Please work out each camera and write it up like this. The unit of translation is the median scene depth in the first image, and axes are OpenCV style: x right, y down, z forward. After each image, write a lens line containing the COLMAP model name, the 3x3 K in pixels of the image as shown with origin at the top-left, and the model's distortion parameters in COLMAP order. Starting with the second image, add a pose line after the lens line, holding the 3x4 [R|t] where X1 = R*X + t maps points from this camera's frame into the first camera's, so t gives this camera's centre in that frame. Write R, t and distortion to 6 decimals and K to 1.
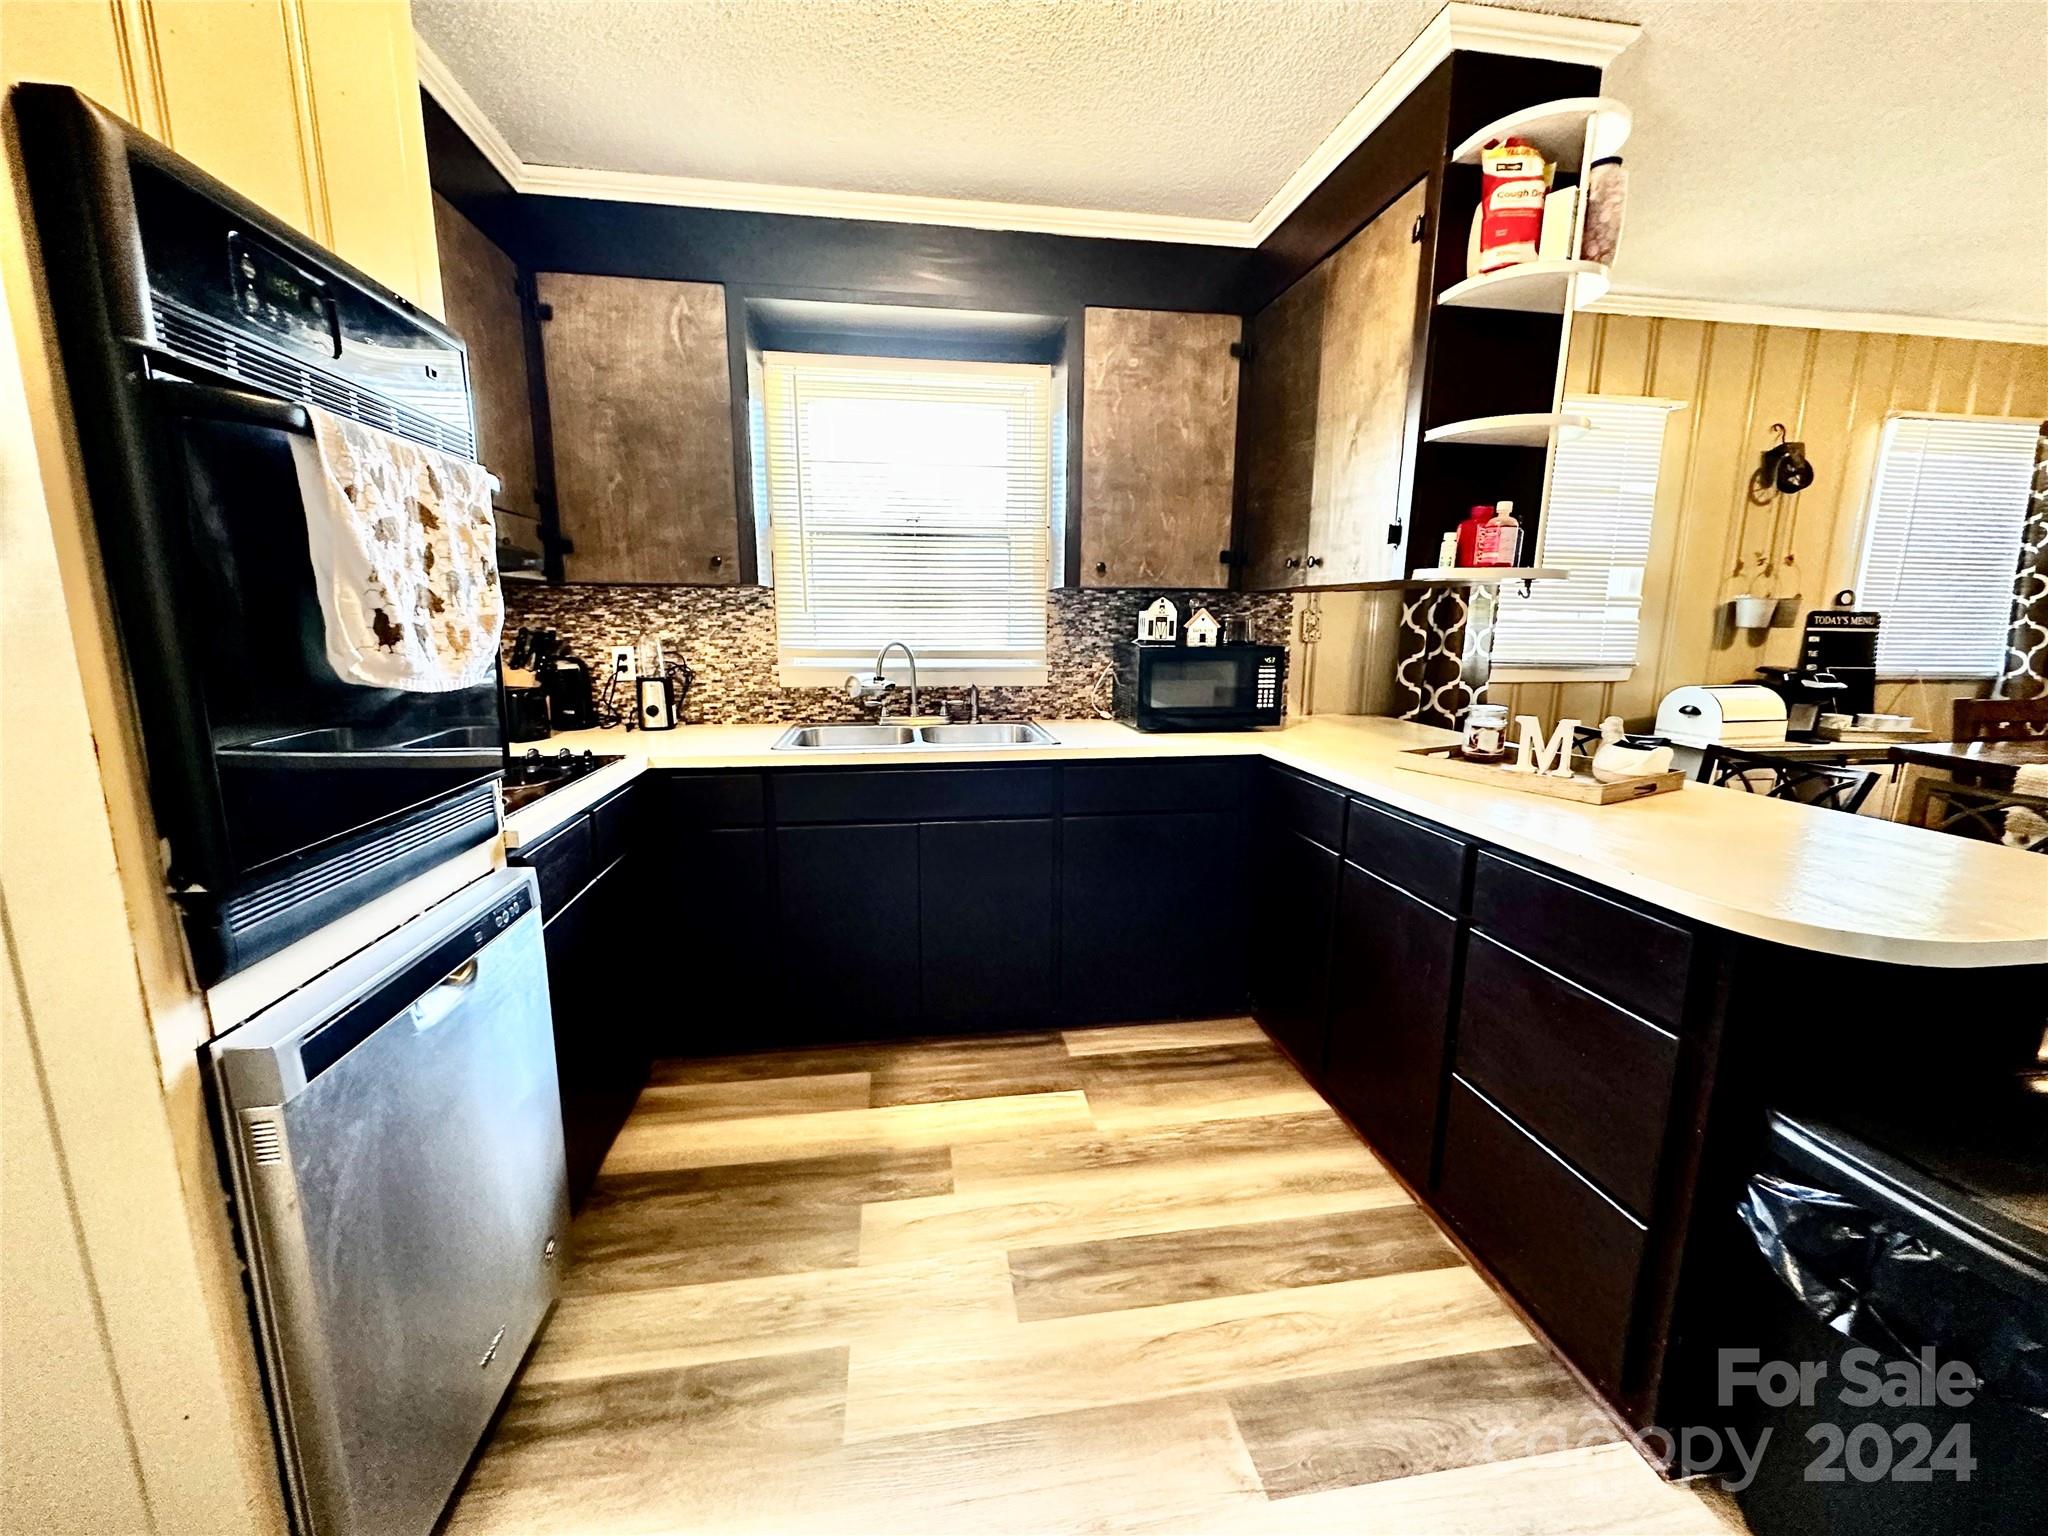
lens RADIAL K [[814.2, 0, 1030.3], [0, 814.2, 766.8], [0, 0, 1]] dist [-0.002229, 0.000961]
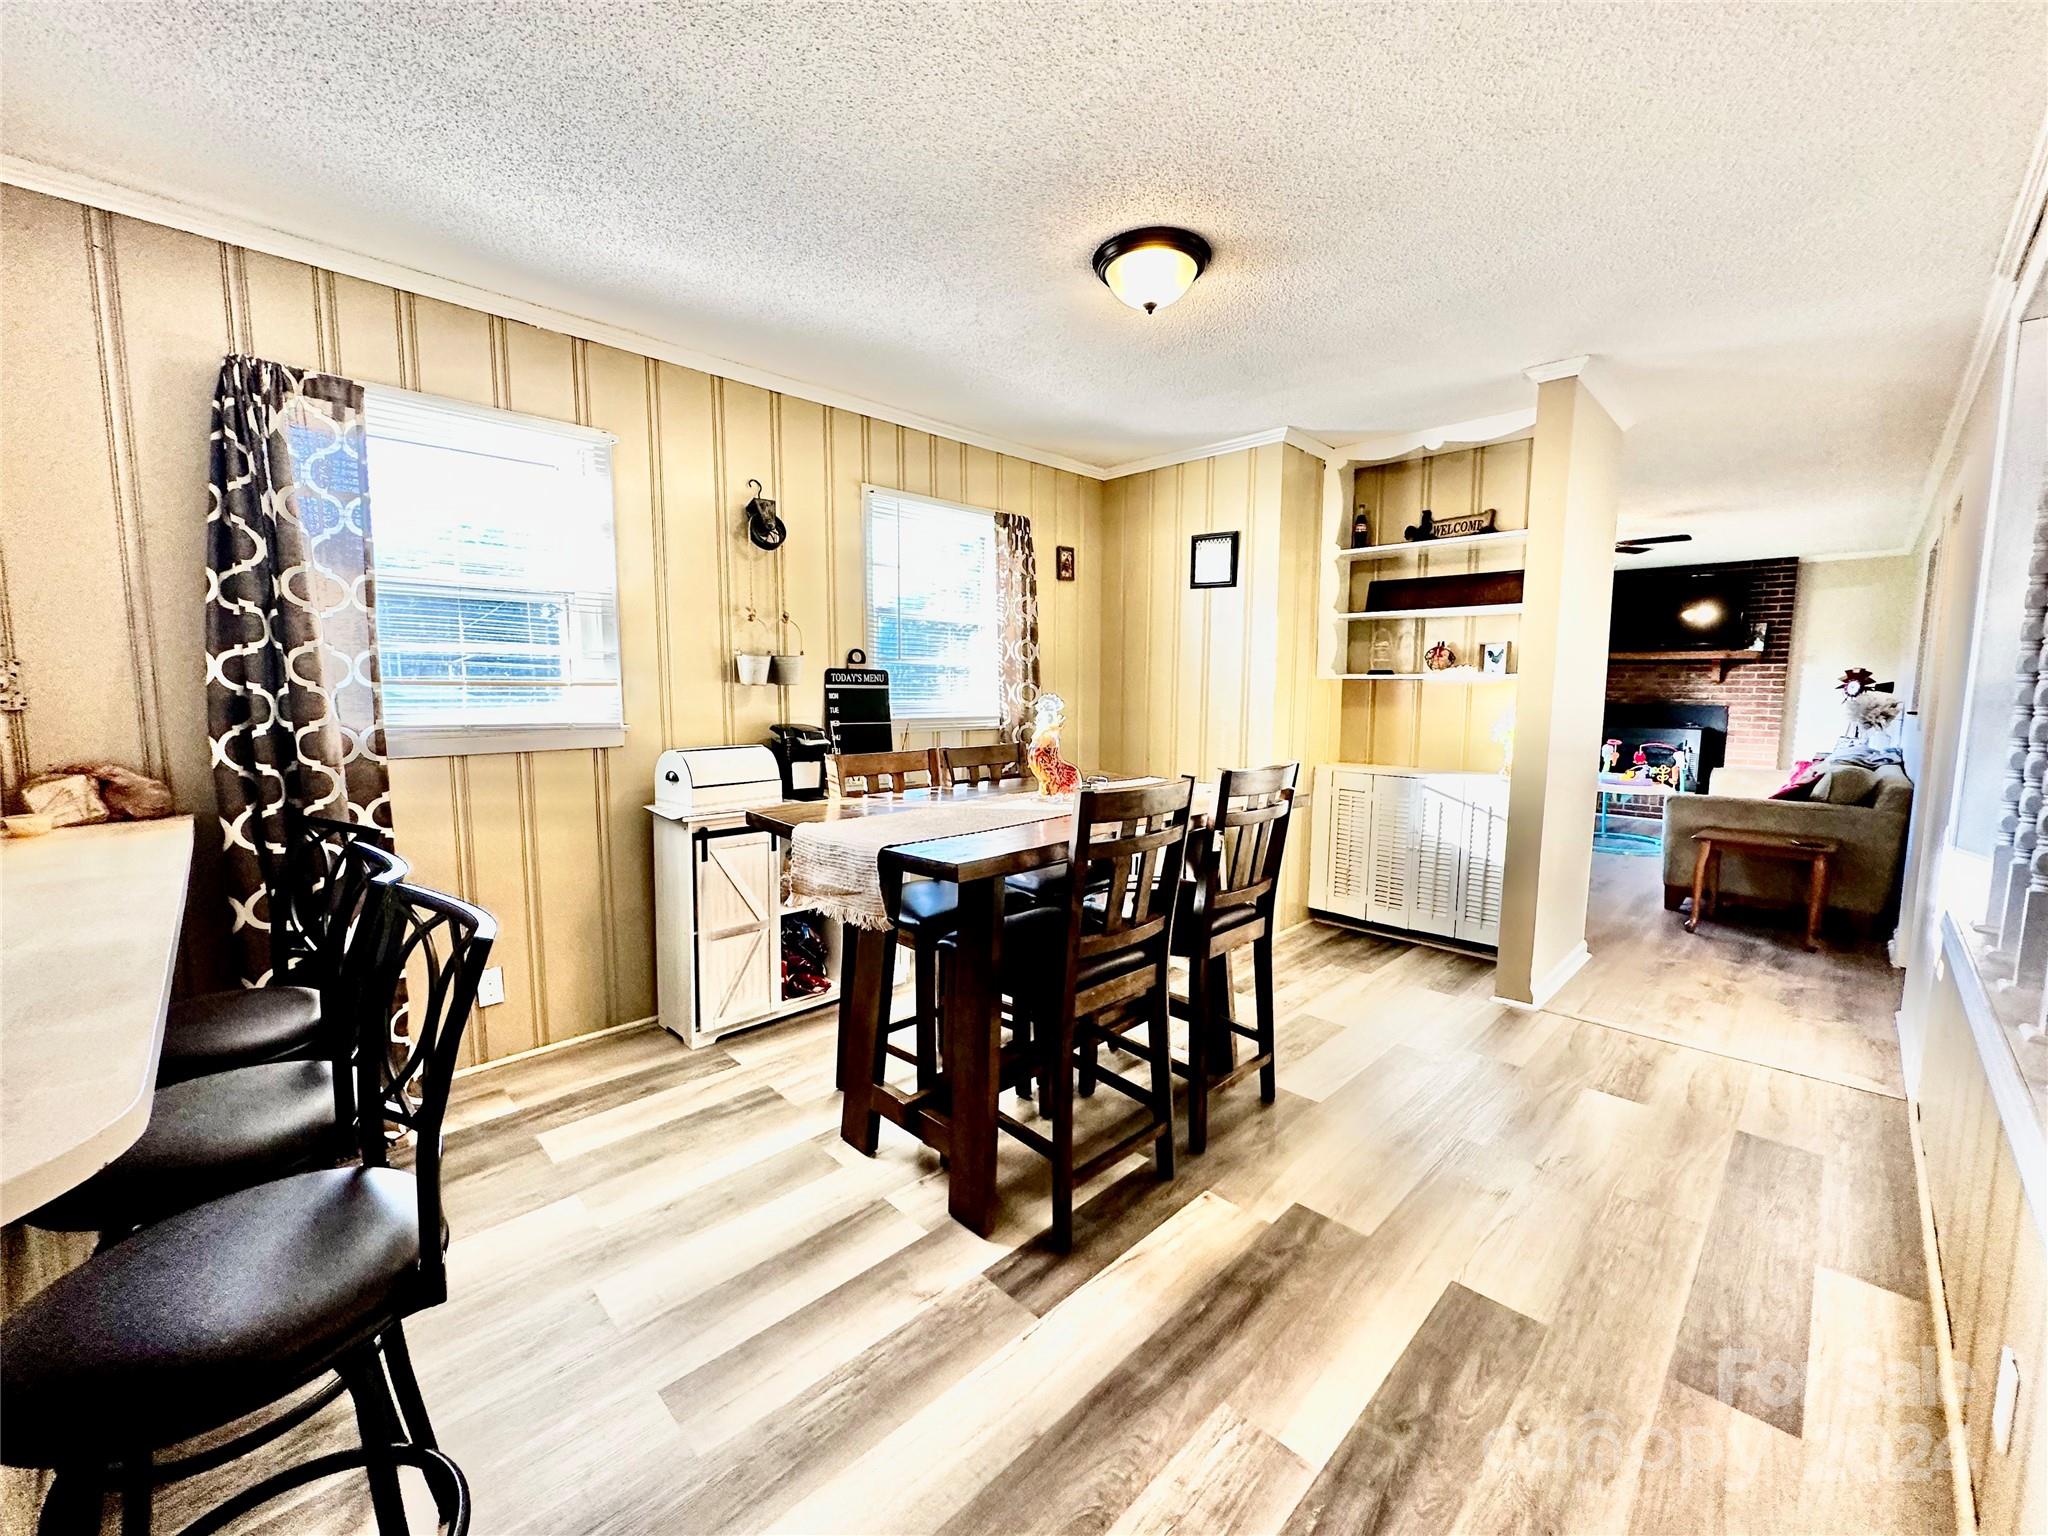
lens RADIAL K [[814.2, 0, 1027.9], [0, 814.2, 764.3], [0, 0, 1]] dist [-0.002229, 0.000961]
pose [[0.814704, -0.059545, 0.576812, 0.784084], [0.104504, 0.993504, -0.045044, -0.001972], [-0.570383, 0.096977, 0.815634, 0.058526]]
